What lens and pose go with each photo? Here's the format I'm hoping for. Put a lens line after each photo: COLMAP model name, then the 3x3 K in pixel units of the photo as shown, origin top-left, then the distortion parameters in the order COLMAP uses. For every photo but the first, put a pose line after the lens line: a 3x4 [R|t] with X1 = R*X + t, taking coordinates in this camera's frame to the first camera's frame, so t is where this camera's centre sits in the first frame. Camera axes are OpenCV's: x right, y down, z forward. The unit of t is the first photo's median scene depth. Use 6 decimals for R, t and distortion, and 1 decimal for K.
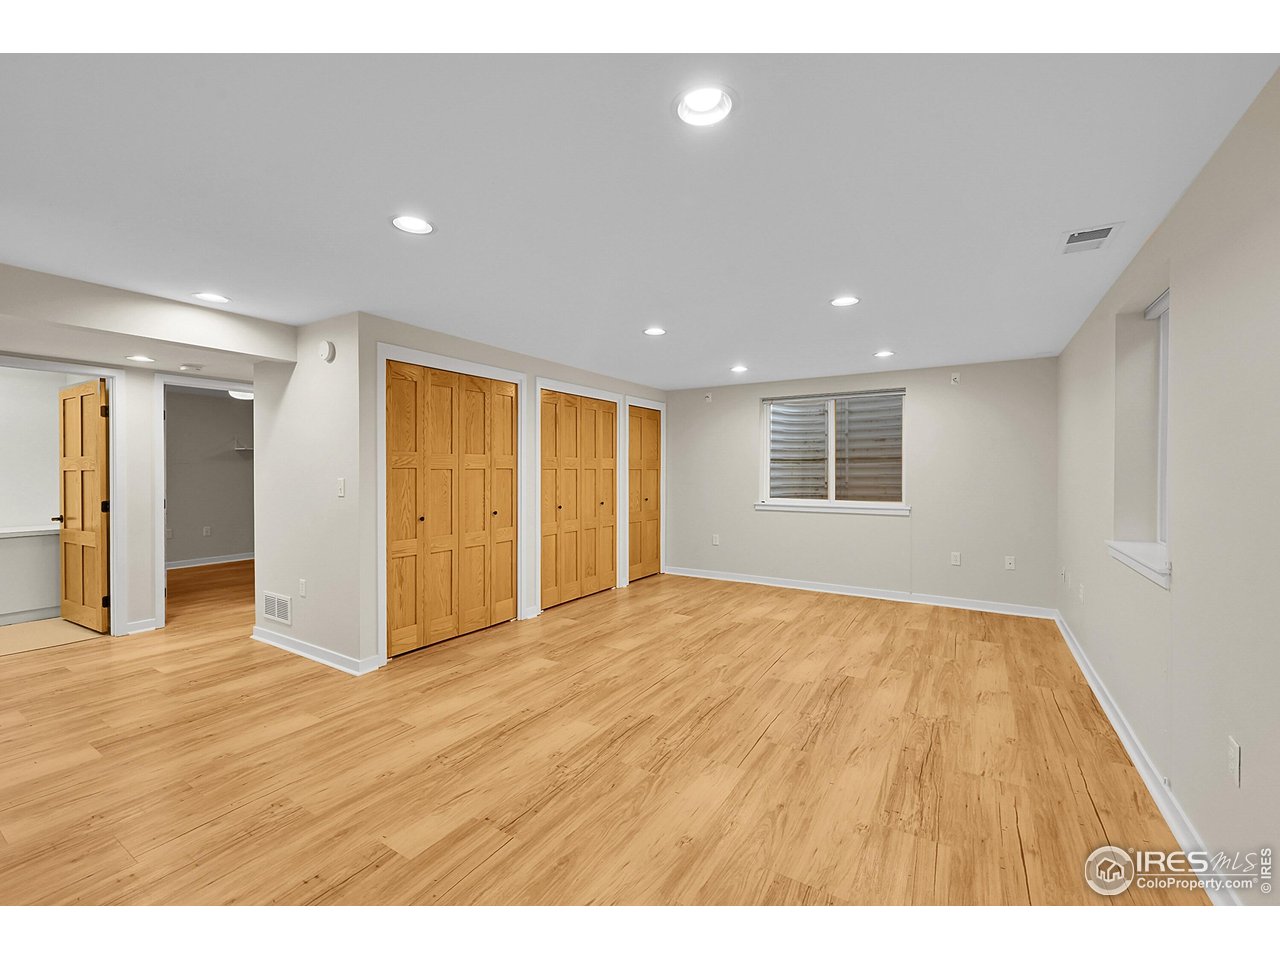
lens RADIAL K [[520.7, 0, 625.5], [0, 520.7, 476.2], [0, 0, 1]] dist [-0.000974, 0.000044]
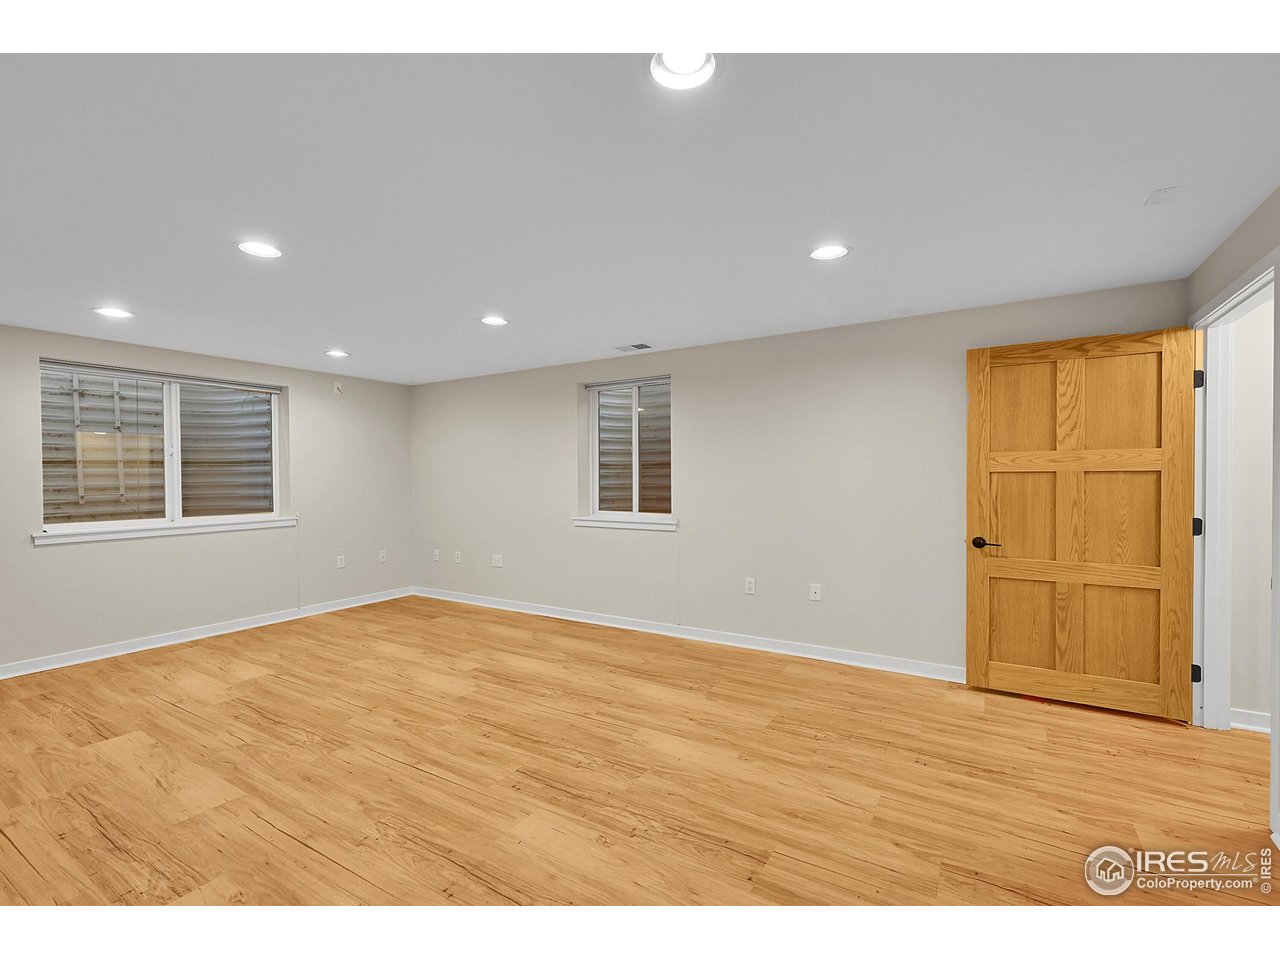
lens RADIAL K [[520.7, 0, 625.5], [0, 520.7, 476.2], [0, 0, 1]] dist [-0.000974, 0.000044]
pose [[0.053842, -0.003393, 0.998544, -0.602358], [0.017305, 0.999847, 0.002465, -0.007466], [-0.998399, 0.017147, 0.053893, 0.608213]]
